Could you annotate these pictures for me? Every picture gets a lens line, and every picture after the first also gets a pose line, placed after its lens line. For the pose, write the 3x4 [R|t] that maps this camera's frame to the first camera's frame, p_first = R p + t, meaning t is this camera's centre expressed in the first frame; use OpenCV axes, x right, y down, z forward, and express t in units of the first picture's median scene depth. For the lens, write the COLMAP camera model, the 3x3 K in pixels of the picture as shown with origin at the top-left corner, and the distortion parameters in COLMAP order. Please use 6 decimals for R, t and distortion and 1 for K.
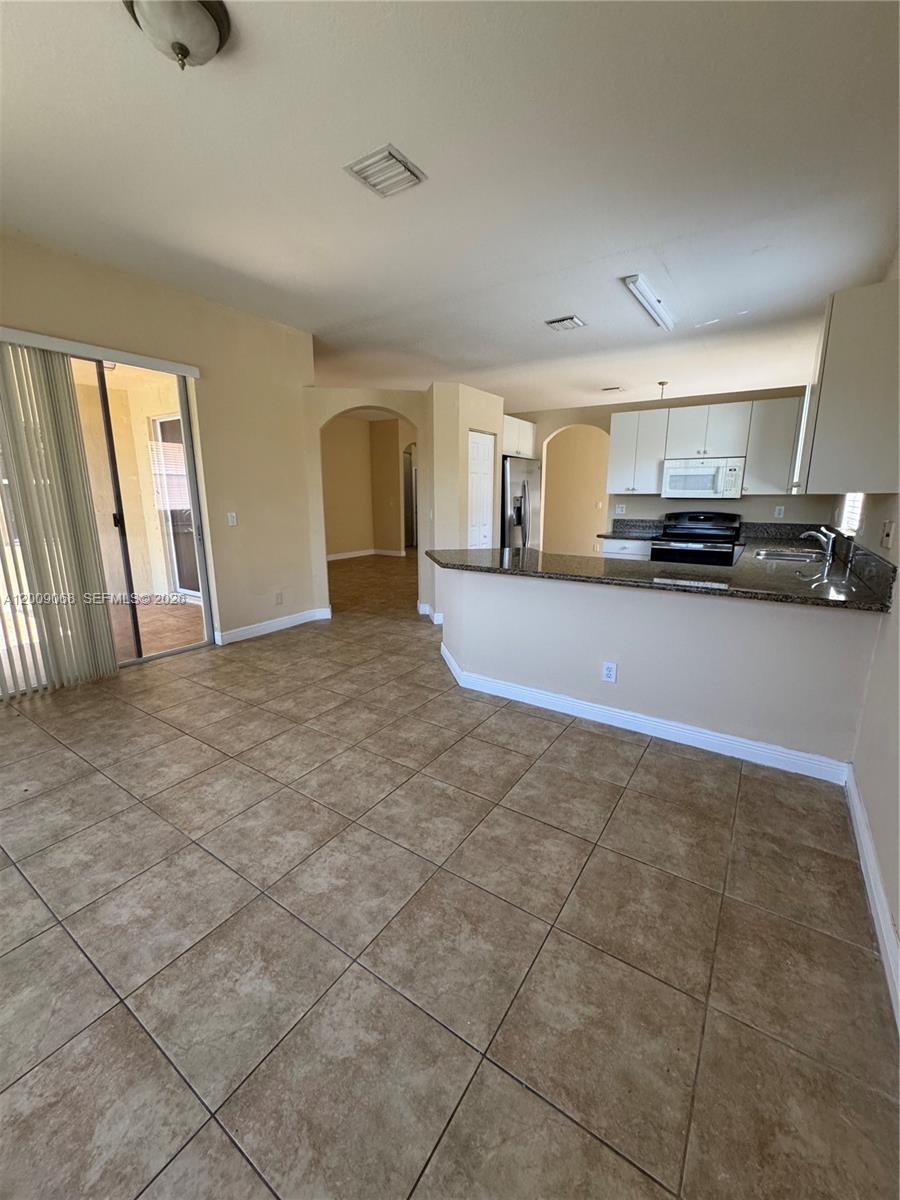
lens RADIAL K [[481.0, 0, 446.1], [0, 481.0, 601.7], [0, 0, 1]] dist [-0.002882, 0.001027]
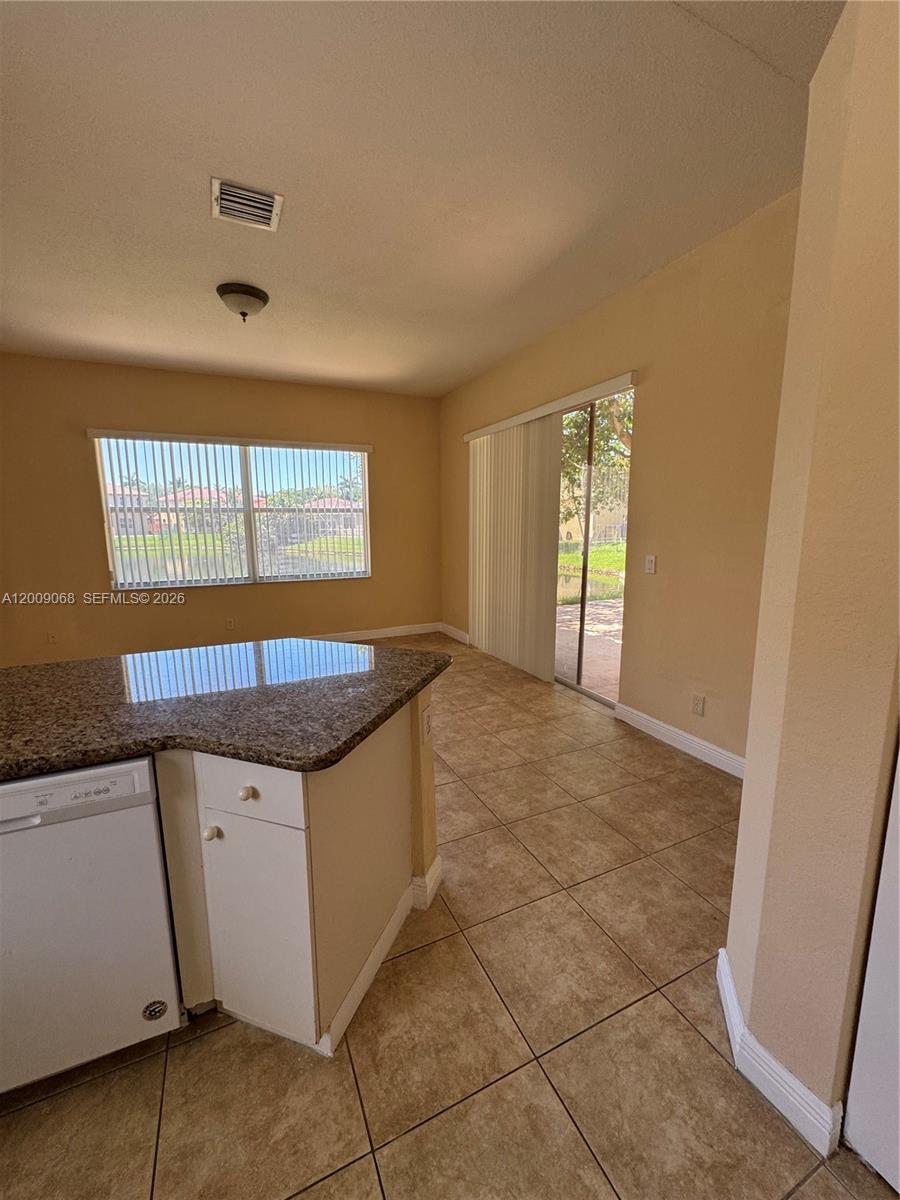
lens RADIAL K [[481.0, 0, 449.6], [0, 481.0, 599.2], [0, 0, 1]] dist [-0.002882, 0.001027]
pose [[-0.509959, 0.142444, -0.848323, 0.540633], [-0.180382, 0.946559, 0.267373, -0.432936], [0.841073, 0.289371, -0.457012, 1.812927]]
